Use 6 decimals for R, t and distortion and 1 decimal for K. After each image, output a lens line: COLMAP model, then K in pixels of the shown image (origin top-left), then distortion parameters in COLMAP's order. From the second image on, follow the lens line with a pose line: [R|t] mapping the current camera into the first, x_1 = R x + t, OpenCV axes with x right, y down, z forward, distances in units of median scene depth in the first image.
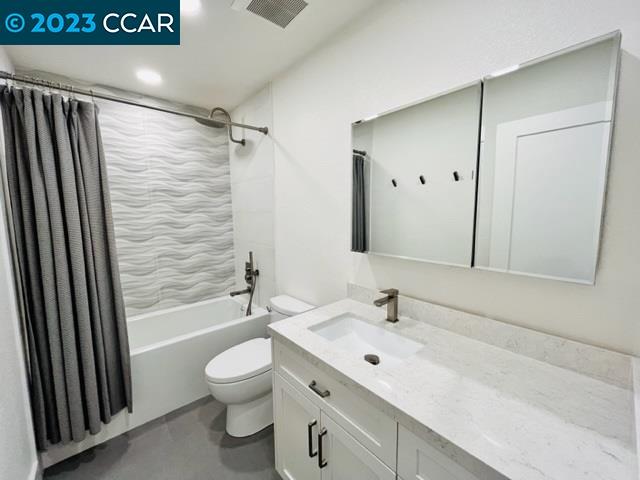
lens RADIAL K [[261.5, 0, 320.1], [0, 261.5, 238.6], [0, 0, 1]] dist [-0.004168, 0.000083]
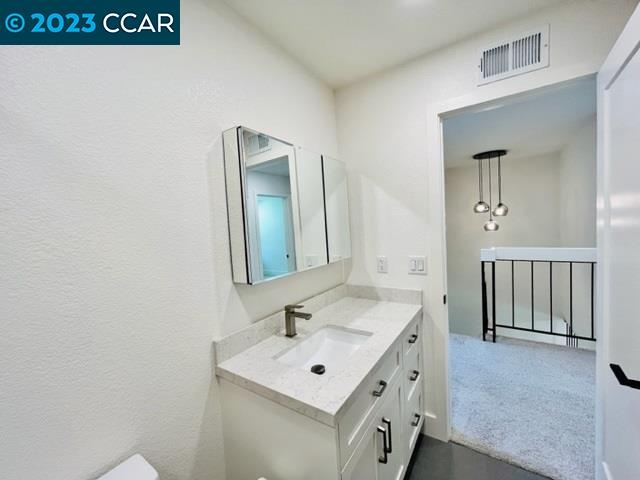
lens RADIAL K [[261.5, 0, 321.9], [0, 261.5, 240.7], [0, 0, 1]] dist [-0.004168, 0.000083]
pose [[-0.244479, -0.028157, 0.969246, -0.974686], [0.163559, 0.984058, 0.069843, -0.143011], [-0.955761, 0.175604, -0.235977, 1.359829]]
